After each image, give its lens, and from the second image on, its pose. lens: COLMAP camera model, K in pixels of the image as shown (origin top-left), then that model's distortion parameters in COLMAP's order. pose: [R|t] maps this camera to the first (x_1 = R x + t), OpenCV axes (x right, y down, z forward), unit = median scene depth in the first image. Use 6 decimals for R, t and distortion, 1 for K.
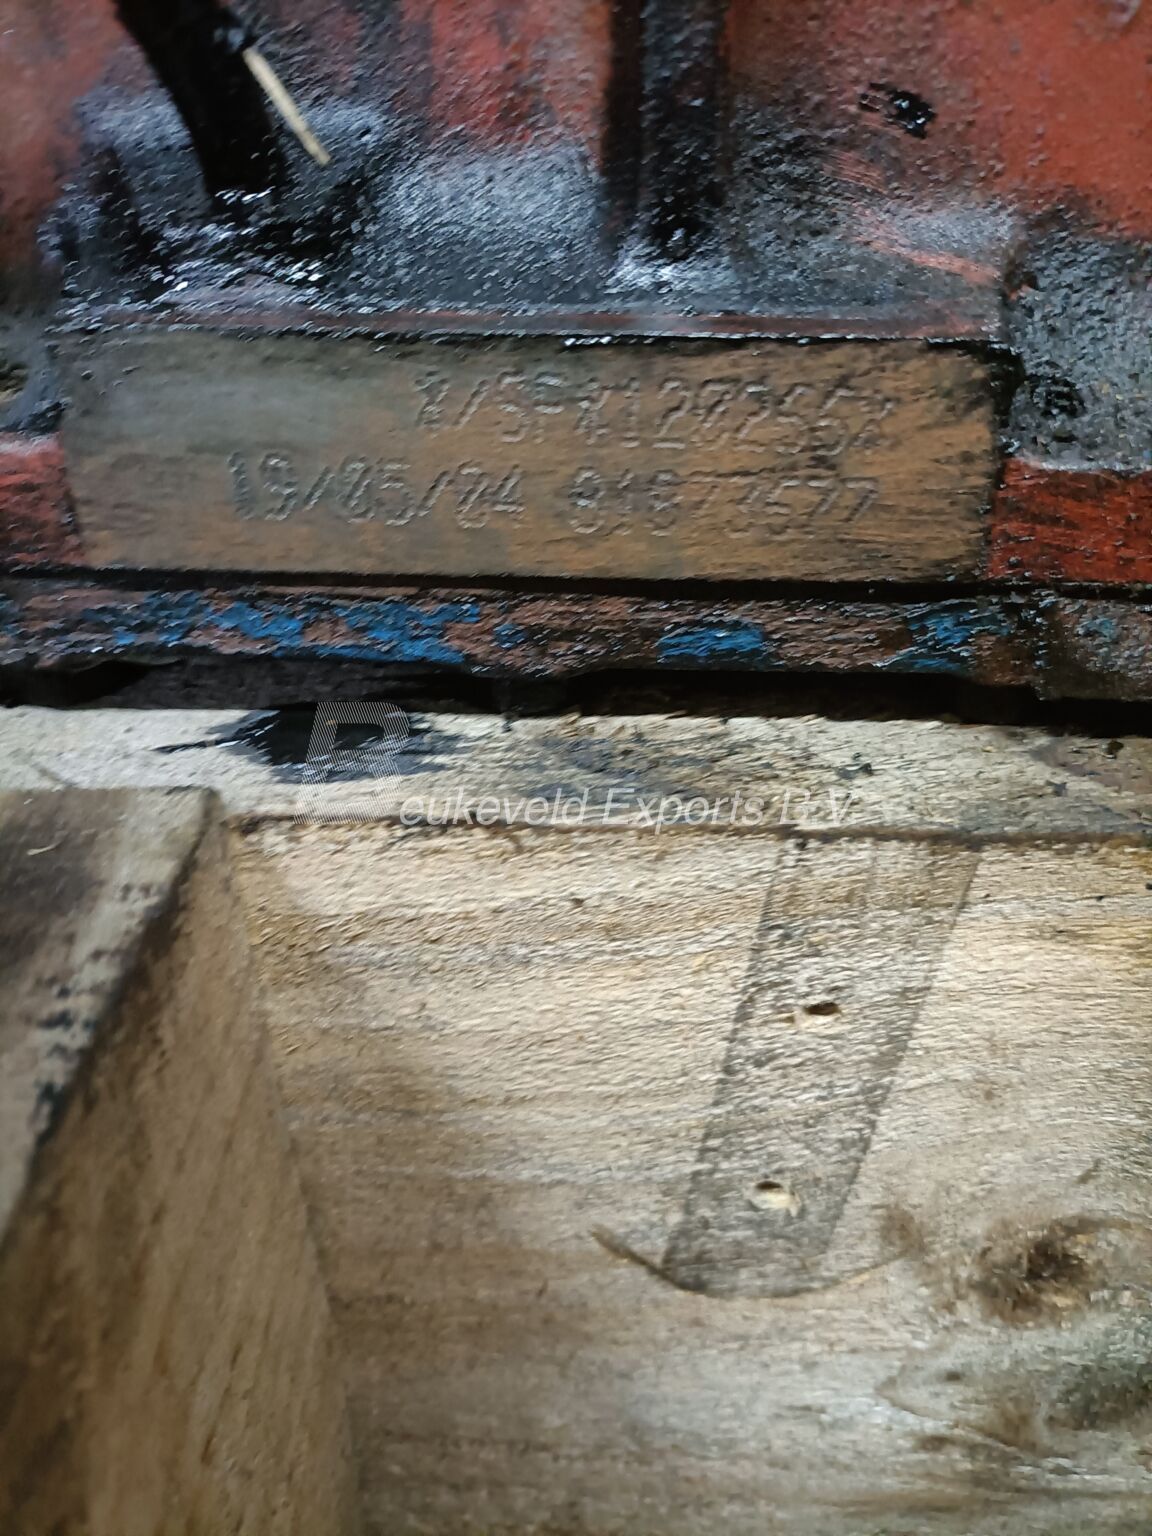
lens RADIAL K [[1202.9, 0, 492.7], [0, 1202.9, 712.8], [0, 0, 1]] dist [0.070272, -0.177922]
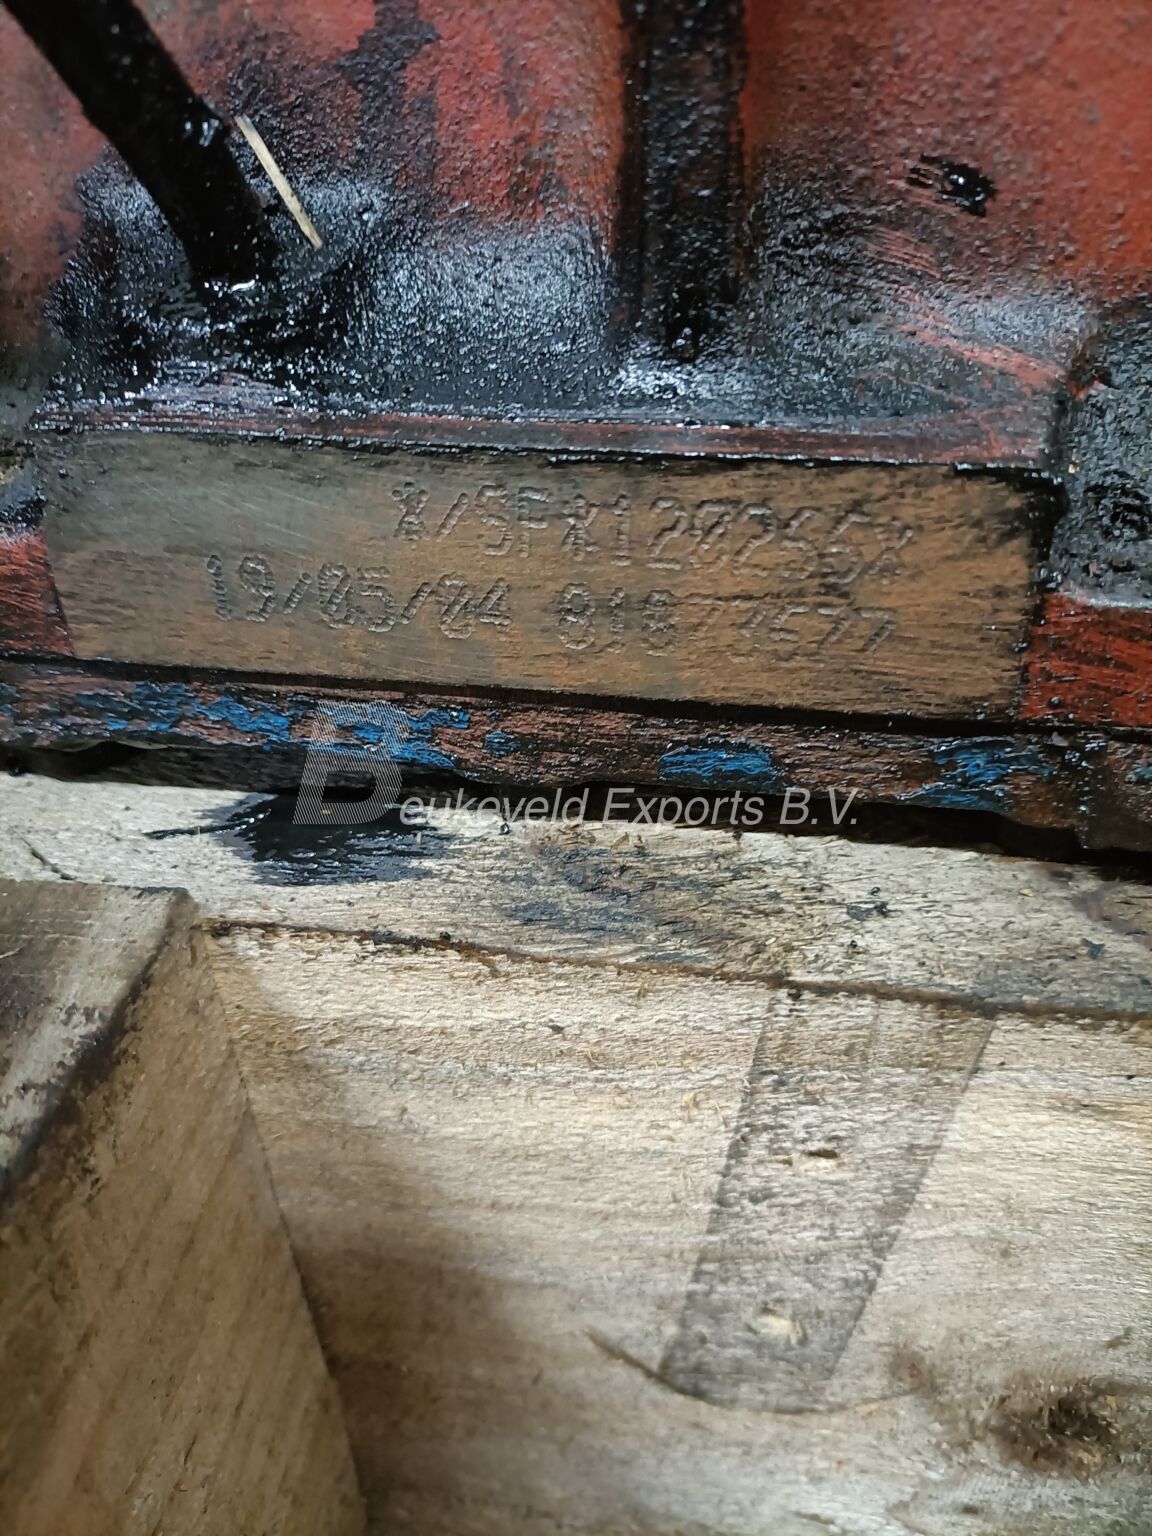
lens RADIAL K [[1202.9, 0, 492.7], [0, 1202.9, 712.8], [0, 0, 1]] dist [0.070272, -0.177922]
pose [[0.991091, 0.051303, -0.122913, 0.125194], [-0.045824, 0.997844, 0.046991, -0.135020], [0.125059, -0.040940, 0.991304, 0.060708]]
